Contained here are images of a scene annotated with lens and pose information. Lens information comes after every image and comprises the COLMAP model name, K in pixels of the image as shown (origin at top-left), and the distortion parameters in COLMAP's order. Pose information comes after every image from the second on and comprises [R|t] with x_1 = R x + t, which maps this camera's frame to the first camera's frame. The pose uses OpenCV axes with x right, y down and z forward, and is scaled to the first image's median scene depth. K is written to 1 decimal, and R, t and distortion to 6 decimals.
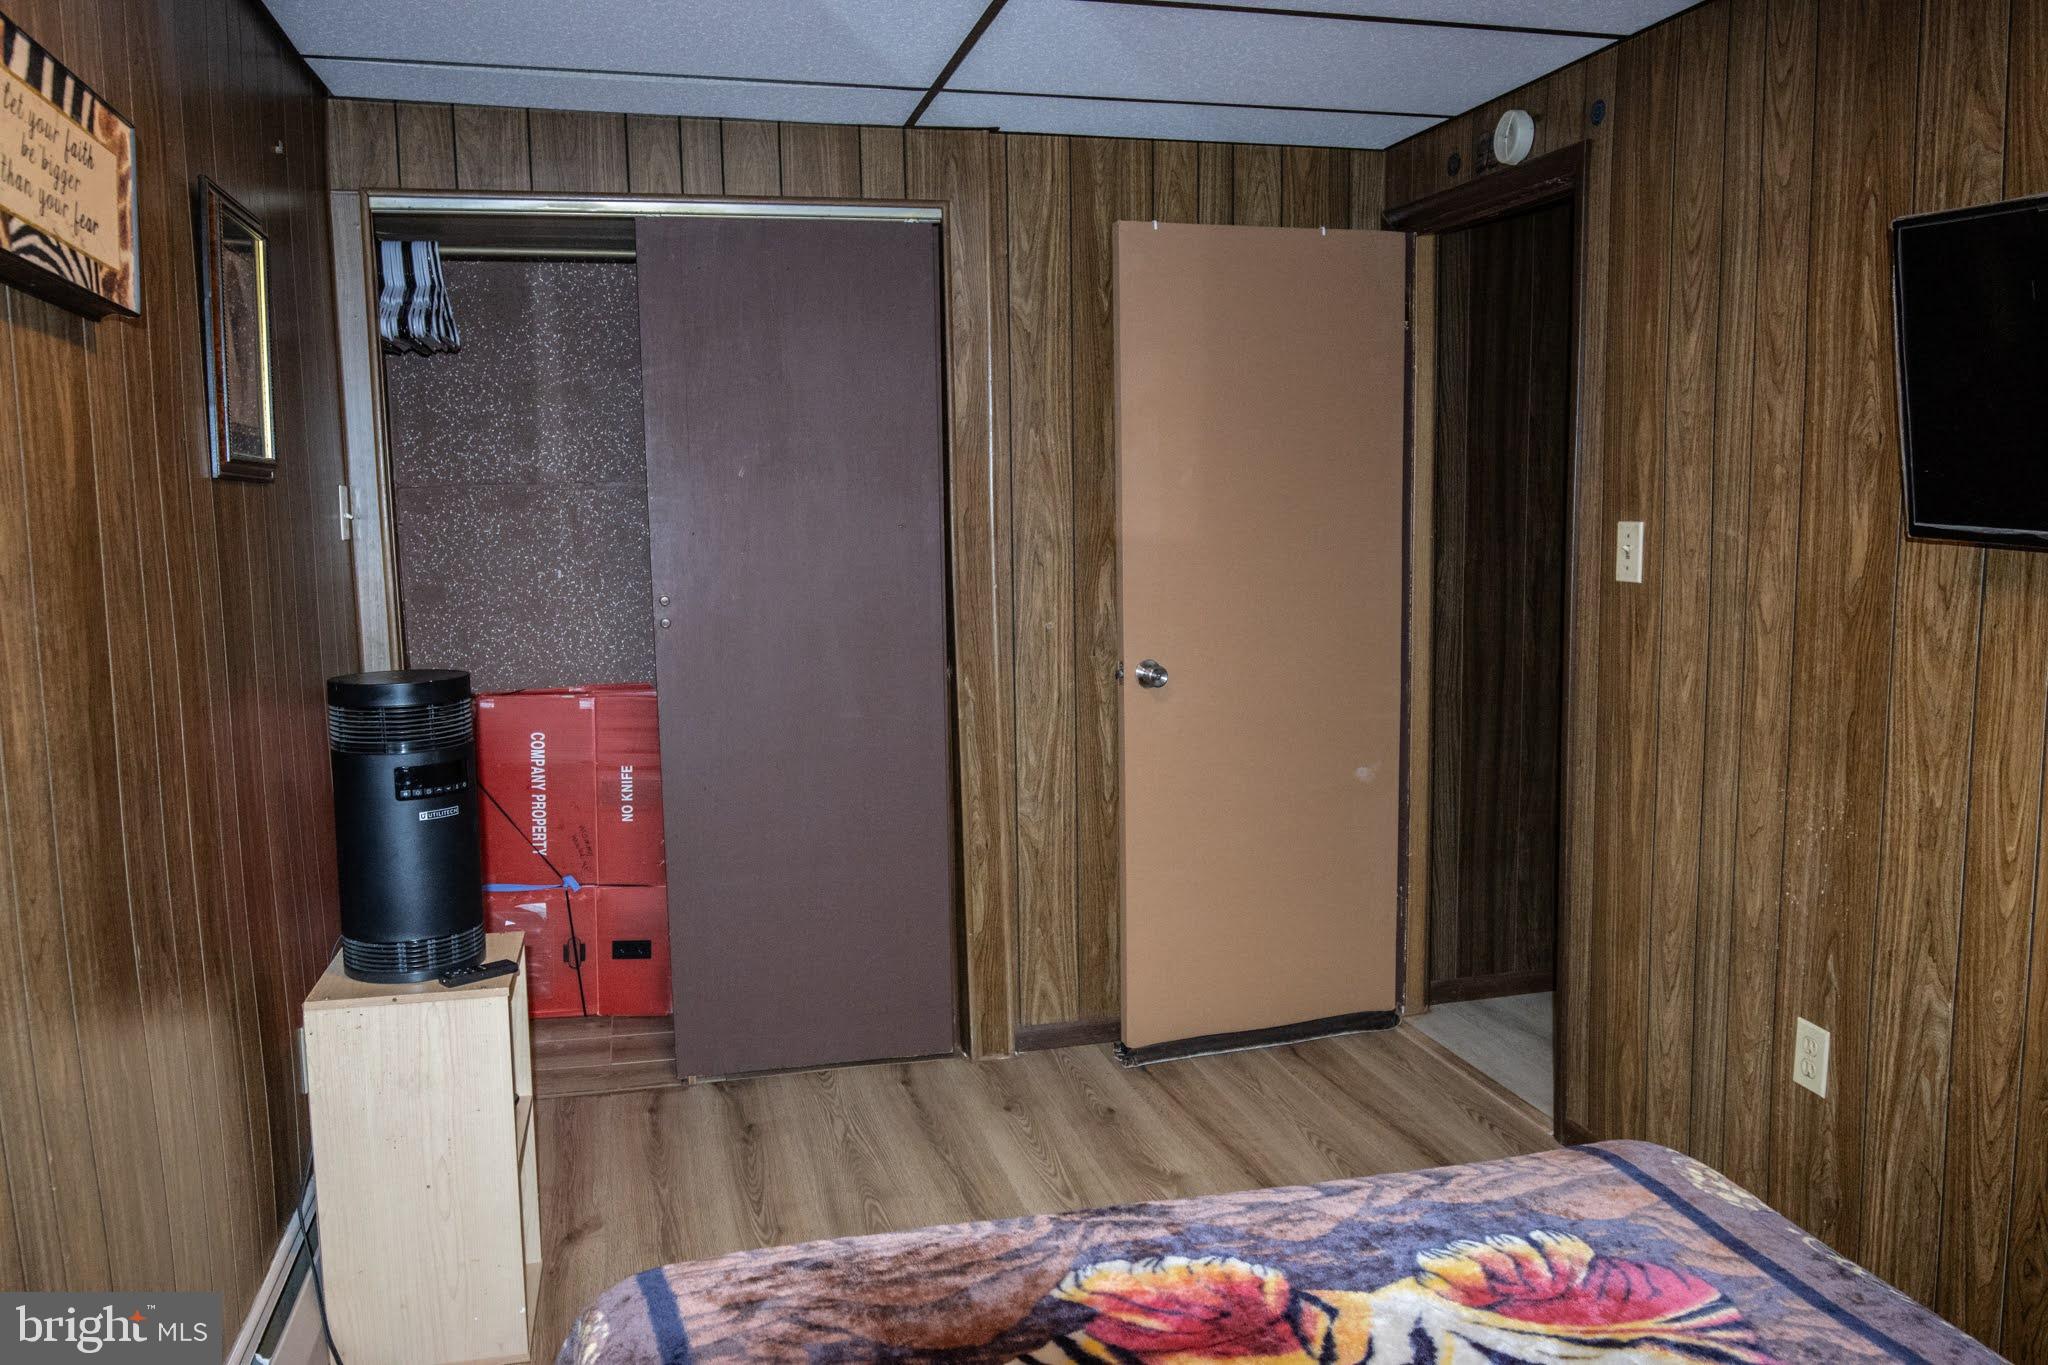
lens RADIAL K [[1572.5, 0, 1024.0], [0, 1572.5, 682.5], [0, 0, 1]] dist [-0.029078, -0.002799]
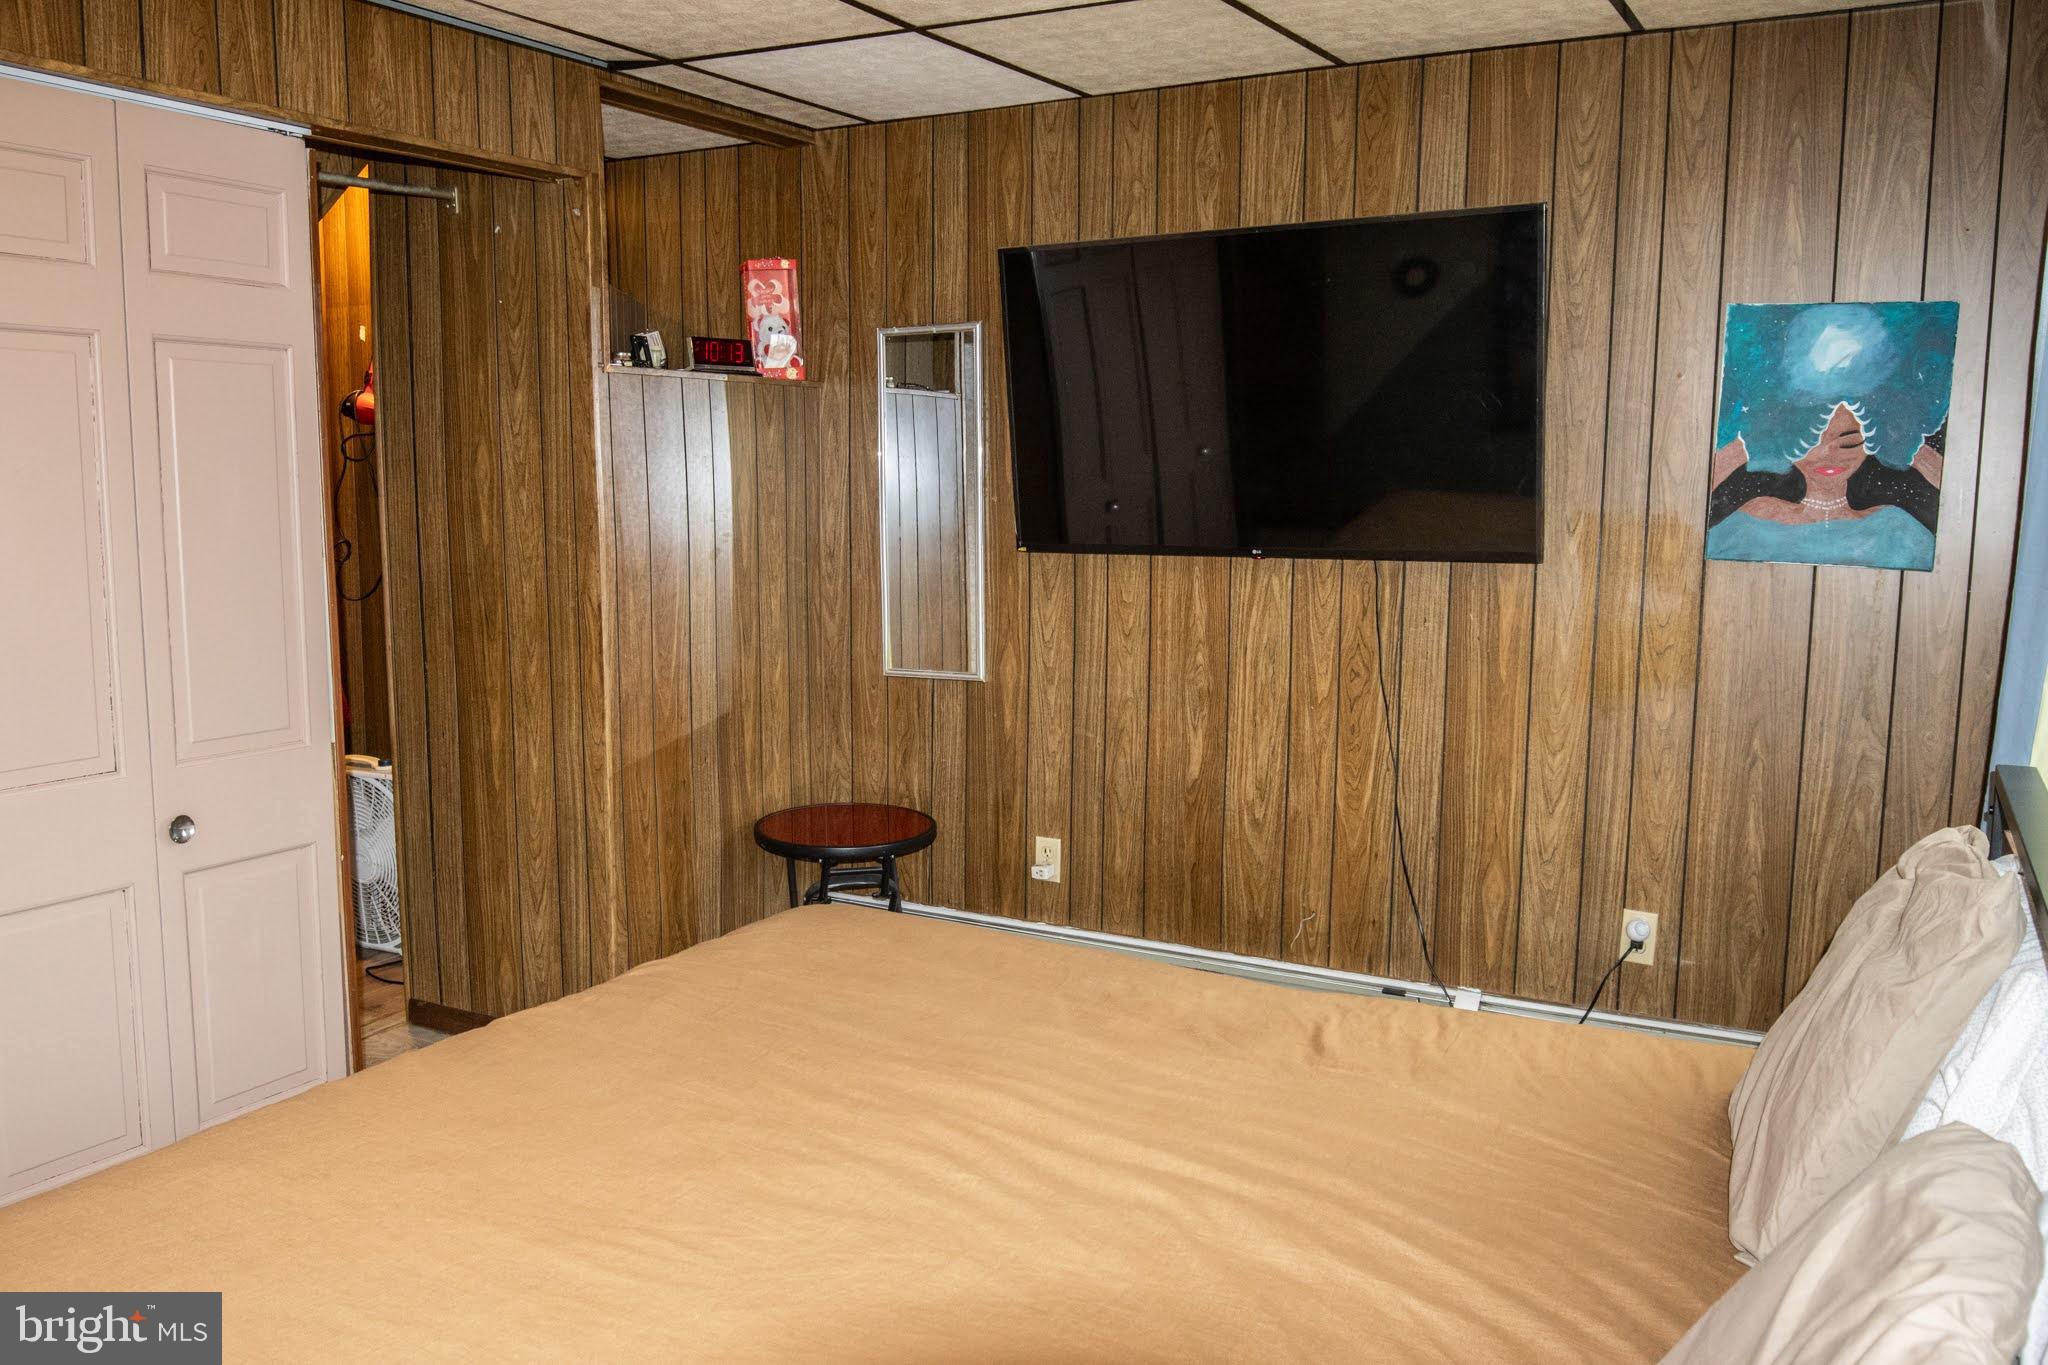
lens RADIAL K [[1572.5, 0, 1024.0], [0, 1572.5, 682.5], [0, 0, 1]] dist [-0.029078, -0.002799]
pose [[0.655872, -0.066847, 0.751907, -0.825735], [0.072657, 0.997037, 0.025262, 0.055936], [-0.751367, 0.038063, 0.658785, 0.608397]]
